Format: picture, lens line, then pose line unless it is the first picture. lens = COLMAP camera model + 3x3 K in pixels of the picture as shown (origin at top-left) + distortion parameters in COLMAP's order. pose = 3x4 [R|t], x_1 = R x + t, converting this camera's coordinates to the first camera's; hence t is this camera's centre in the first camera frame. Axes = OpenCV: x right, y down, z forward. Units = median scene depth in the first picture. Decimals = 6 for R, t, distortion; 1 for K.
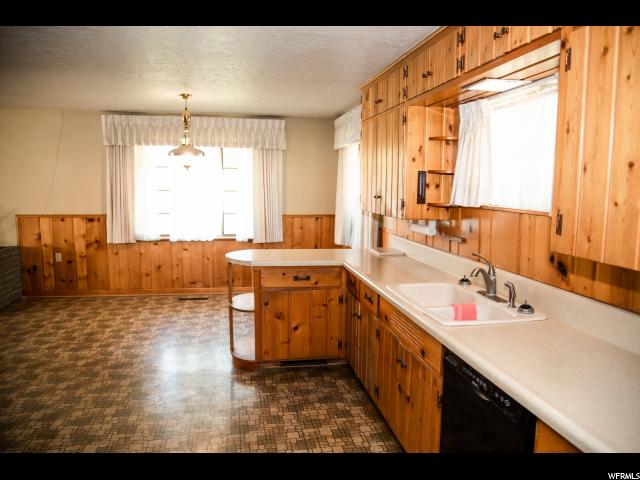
lens RADIAL K [[451.8, 0, 298.5], [0, 451.8, 236.6], [0, 0, 1]] dist [-0.094387, 0.037949]
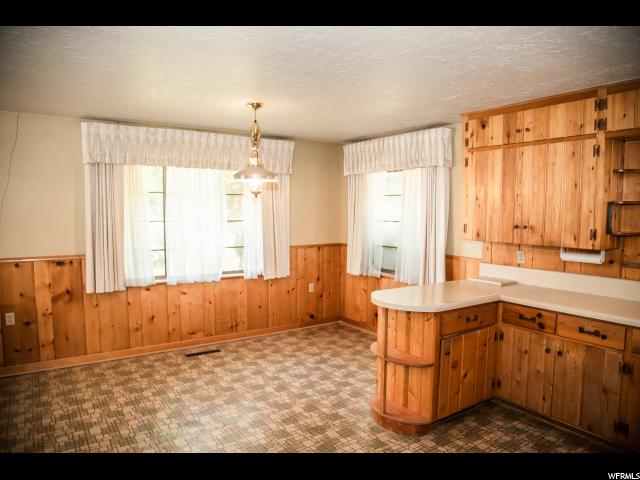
lens RADIAL K [[451.8, 0, 316.1], [0, 451.8, 238.6], [0, 0, 1]] dist [-0.094387, 0.037949]
pose [[0.921280, -0.034766, 0.387343, -0.354857], [0.052123, 0.998048, -0.034392, -0.030939], [-0.385391, 0.051874, 0.921294, 0.162947]]
